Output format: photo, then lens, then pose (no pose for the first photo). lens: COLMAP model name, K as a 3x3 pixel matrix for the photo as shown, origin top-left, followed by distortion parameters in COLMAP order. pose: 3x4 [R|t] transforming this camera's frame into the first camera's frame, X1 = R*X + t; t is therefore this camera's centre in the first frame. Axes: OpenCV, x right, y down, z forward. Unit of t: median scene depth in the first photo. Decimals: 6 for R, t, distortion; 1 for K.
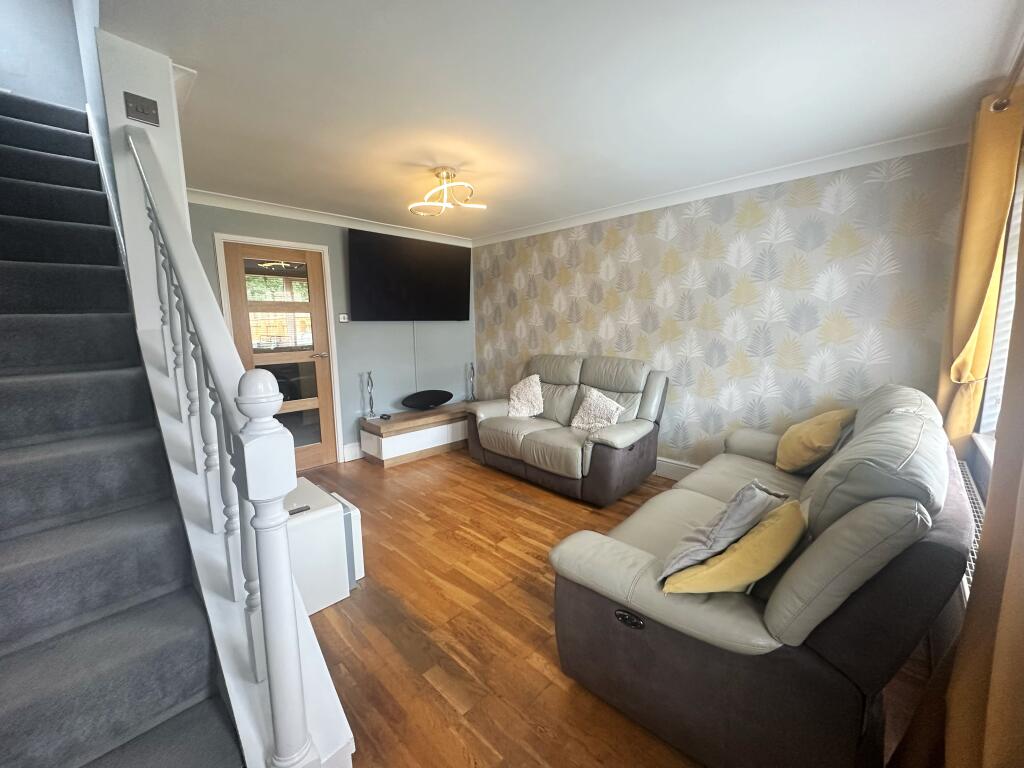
lens RADIAL K [[406.5, 0, 511.7], [0, 406.5, 385.6], [0, 0, 1]] dist [-0.001844, 0.000165]
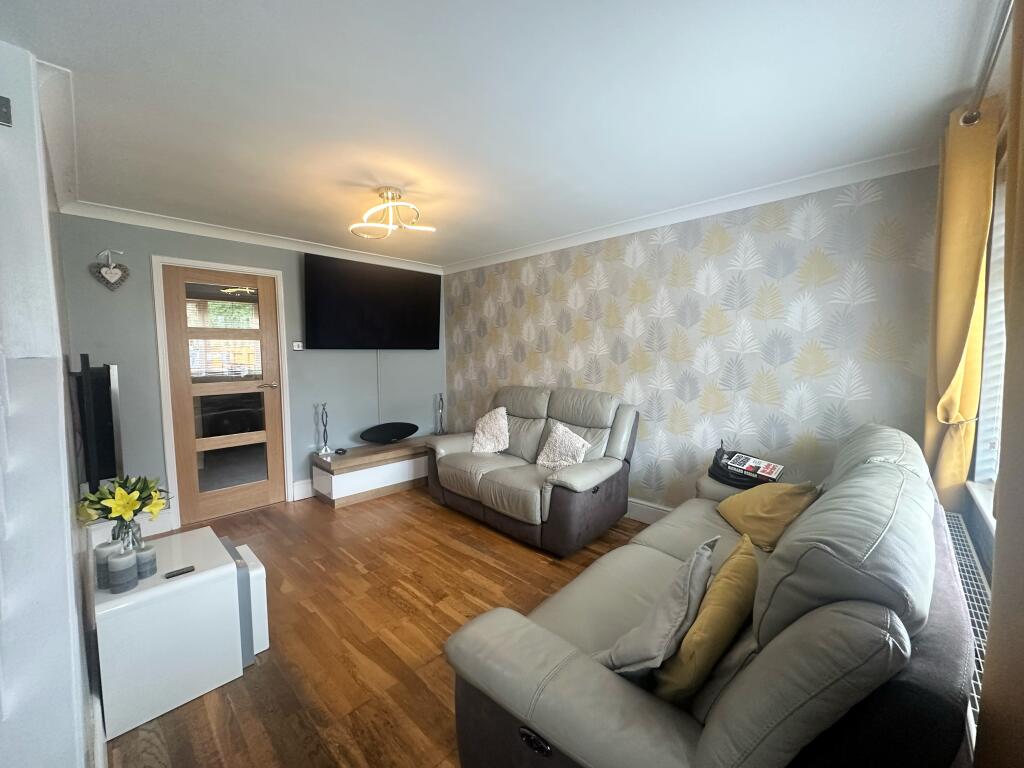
lens RADIAL K [[406.5, 0, 511.7], [0, 406.5, 385.6], [0, 0, 1]] dist [-0.001844, 0.000165]
pose [[0.999950, 0.005994, 0.008021, 0.095618], [-0.005418, 0.997536, -0.069951, -0.014446], [-0.008420, 0.069904, 0.997518, 0.078899]]
